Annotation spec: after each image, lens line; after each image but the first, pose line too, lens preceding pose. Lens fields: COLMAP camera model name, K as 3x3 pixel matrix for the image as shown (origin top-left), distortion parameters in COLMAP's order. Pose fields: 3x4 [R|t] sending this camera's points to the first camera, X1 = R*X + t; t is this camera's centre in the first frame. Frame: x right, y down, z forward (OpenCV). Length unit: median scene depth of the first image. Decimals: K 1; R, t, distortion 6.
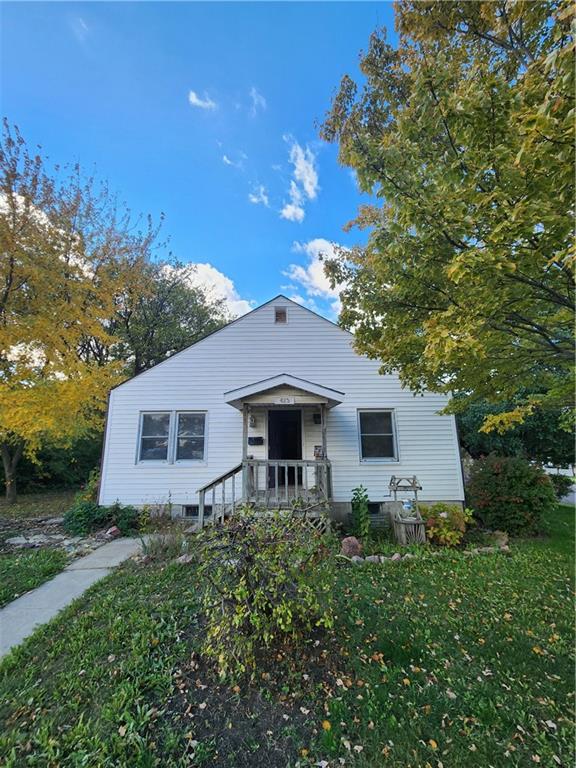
lens RADIAL K [[273.5, 0, 271.9], [0, 273.5, 375.0], [0, 0, 1]] dist [-0.012499, -0.000122]
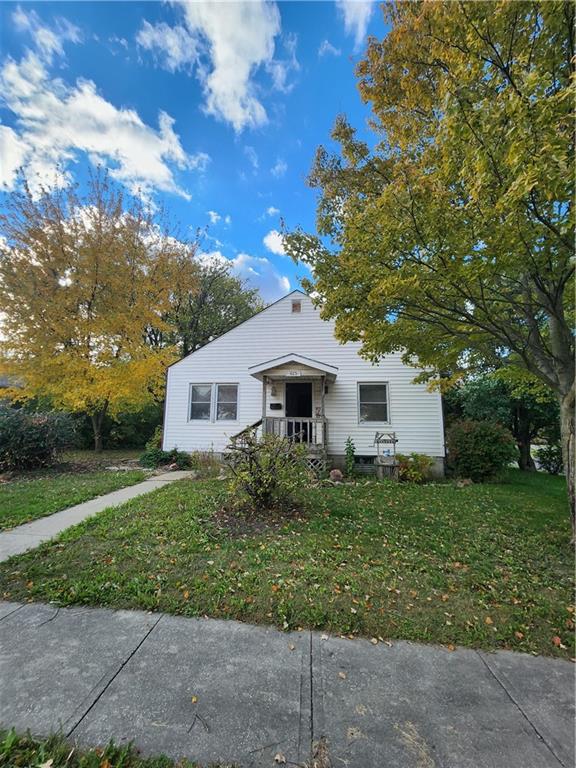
lens RADIAL K [[315.1, 0, 287.8], [0, 315.1, 377.0], [0, 0, 1]] dist [-0.000014, -0.000808]
pose [[0.991168, -0.000747, -0.132609, 0.197008], [0.008003, 0.998499, 0.054189, 0.023311], [0.132370, -0.054772, 0.989686, -0.462878]]
